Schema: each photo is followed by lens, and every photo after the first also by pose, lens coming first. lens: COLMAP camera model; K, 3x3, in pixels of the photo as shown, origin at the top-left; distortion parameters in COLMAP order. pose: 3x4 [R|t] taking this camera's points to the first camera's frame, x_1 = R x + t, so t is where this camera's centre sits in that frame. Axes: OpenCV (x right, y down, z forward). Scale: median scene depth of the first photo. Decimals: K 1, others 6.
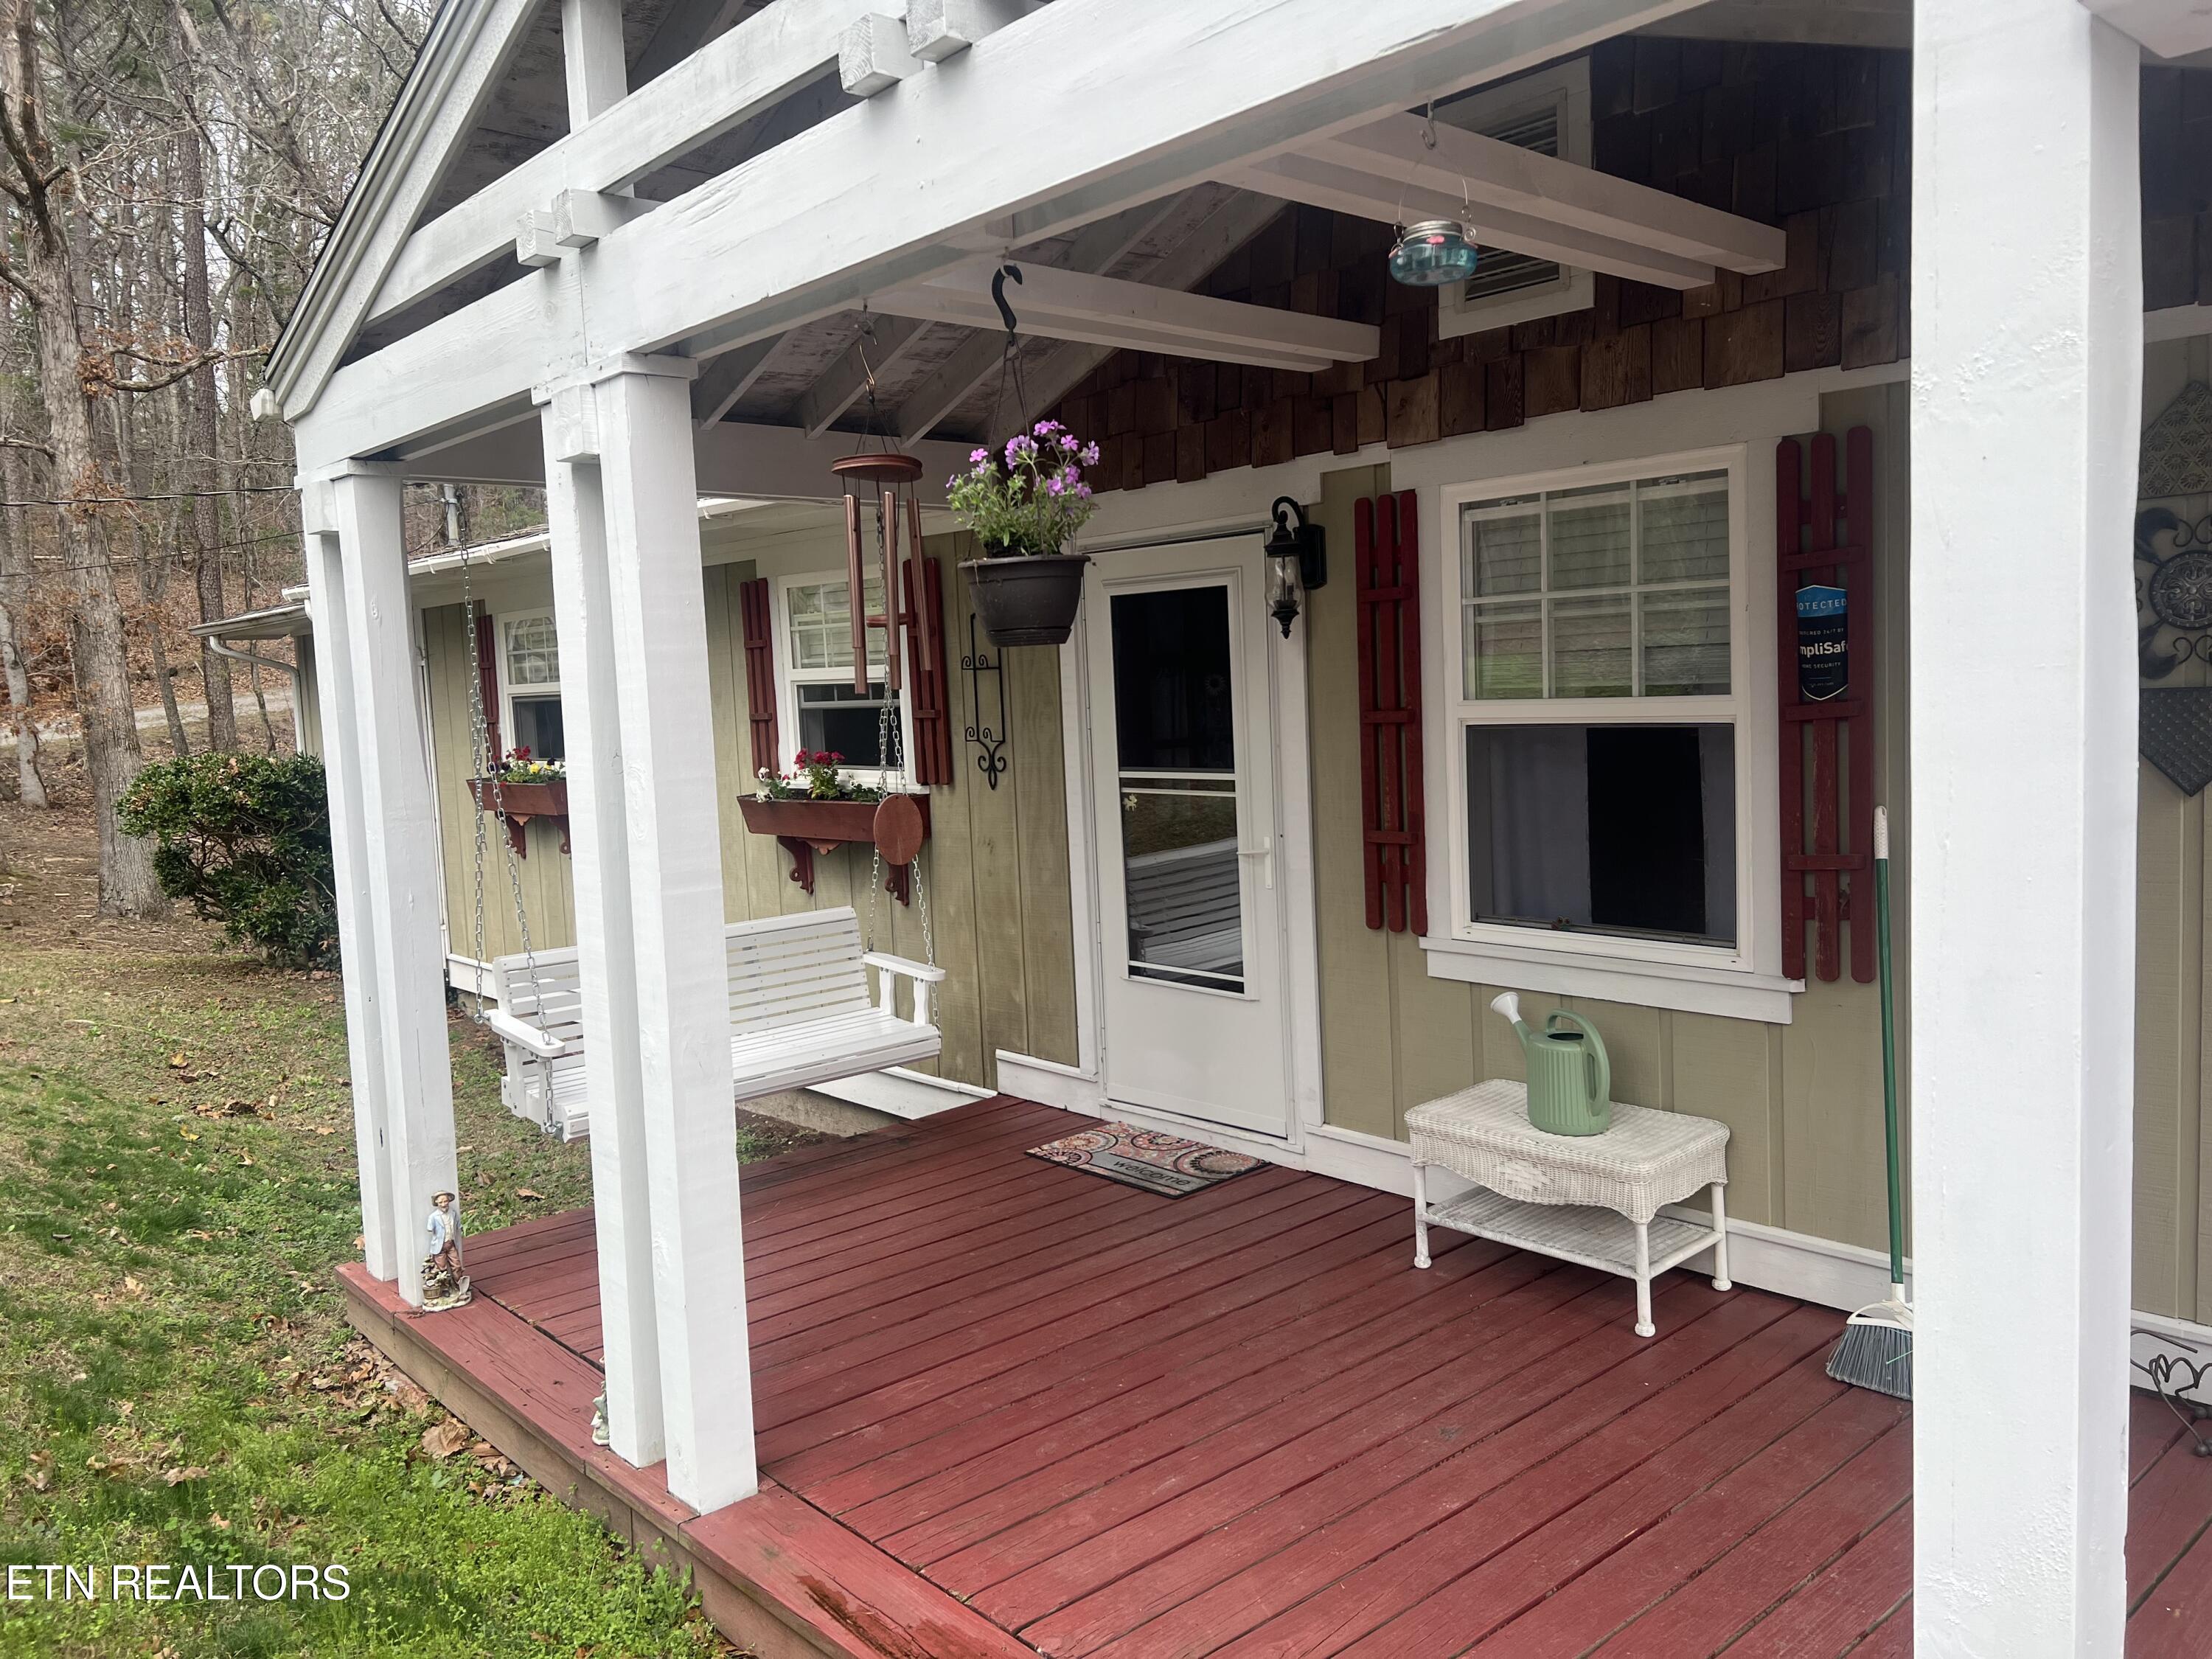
lens RADIAL K [[1696.7, 0, 1106.0], [0, 1696.7, 829.5], [0, 0, 1]] dist [0.047427, -0.071974]
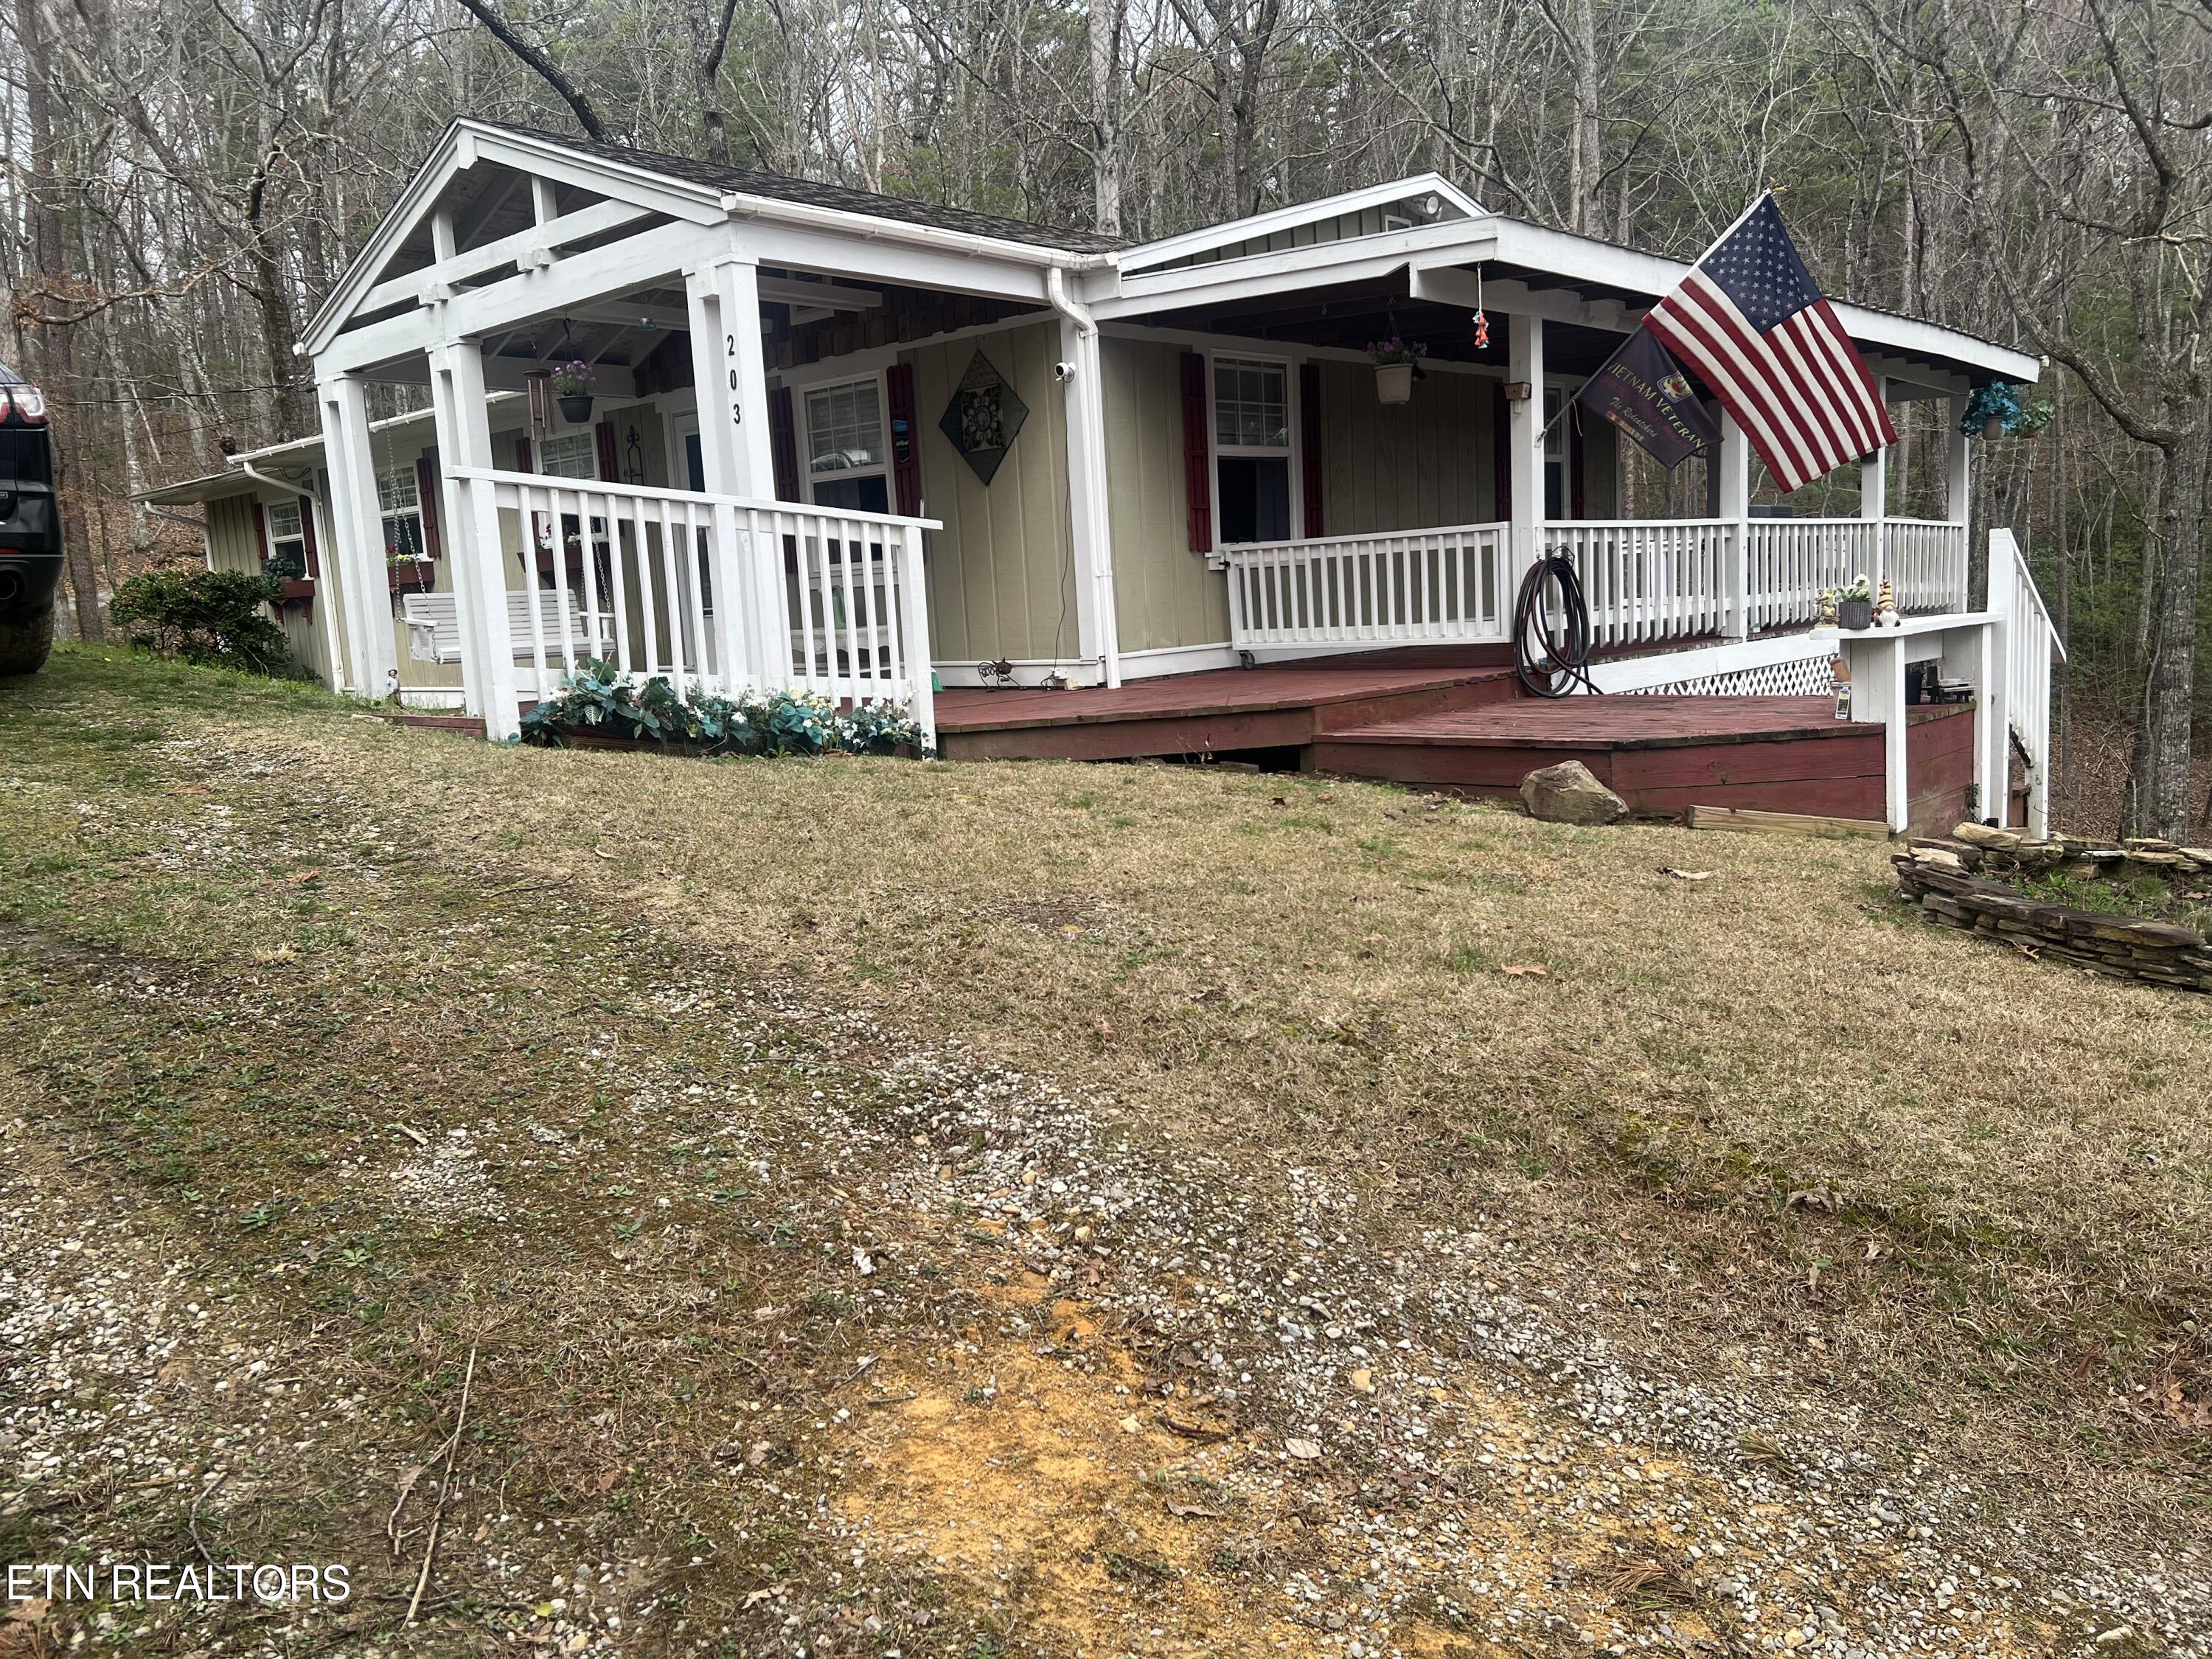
lens RADIAL K [[1703.4, 0, 1108.9], [0, 1703.4, 833.8], [0, 0, 1]] dist [0.025321, -0.010008]
pose [[0.995175, -0.024400, 0.095032, 0.376949], [0.020264, 0.998815, 0.044248, 0.332563], [-0.095999, -0.042109, 0.994490, -1.465930]]
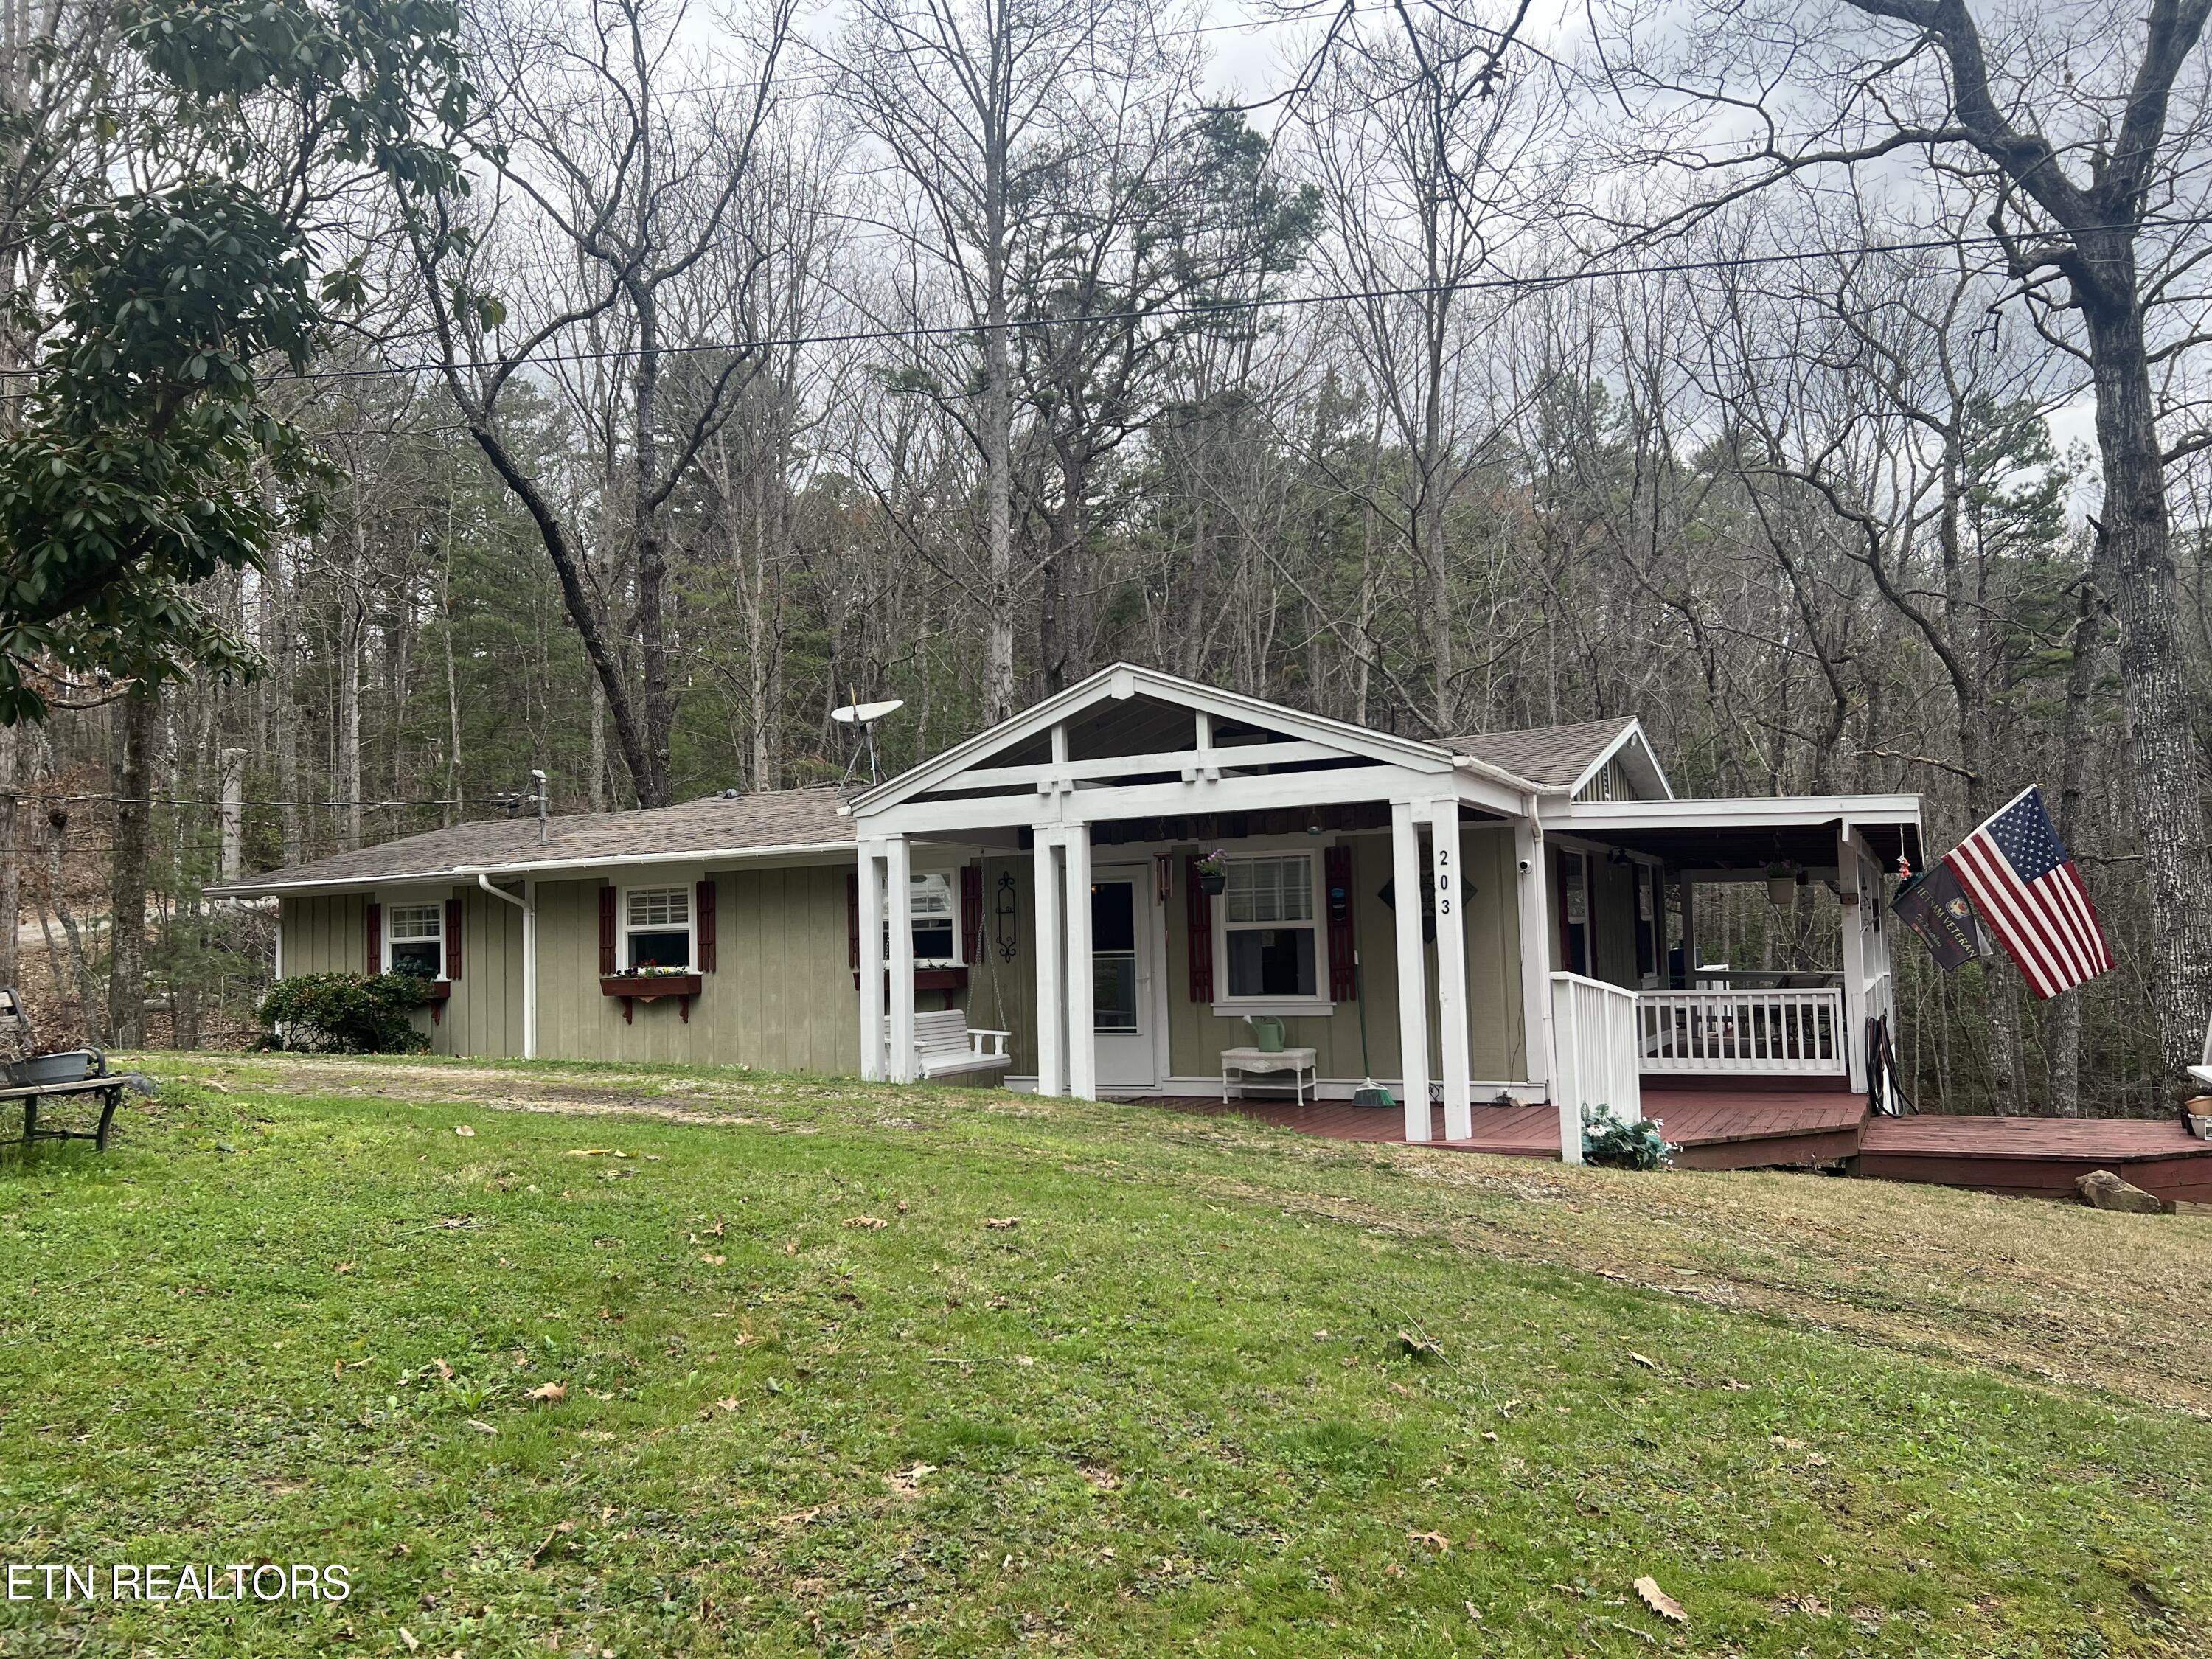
lens RADIAL K [[1679.8, 0, 1148.1], [0, 1679.8, 825.6], [0, 0, 1]] dist [0.085591, -0.129042]
pose [[0.926619, 0.043648, 0.373460, -1.004857], [0.023476, 0.984586, -0.173321, 0.259988], [-0.375269, 0.169370, 0.911311, -1.646941]]
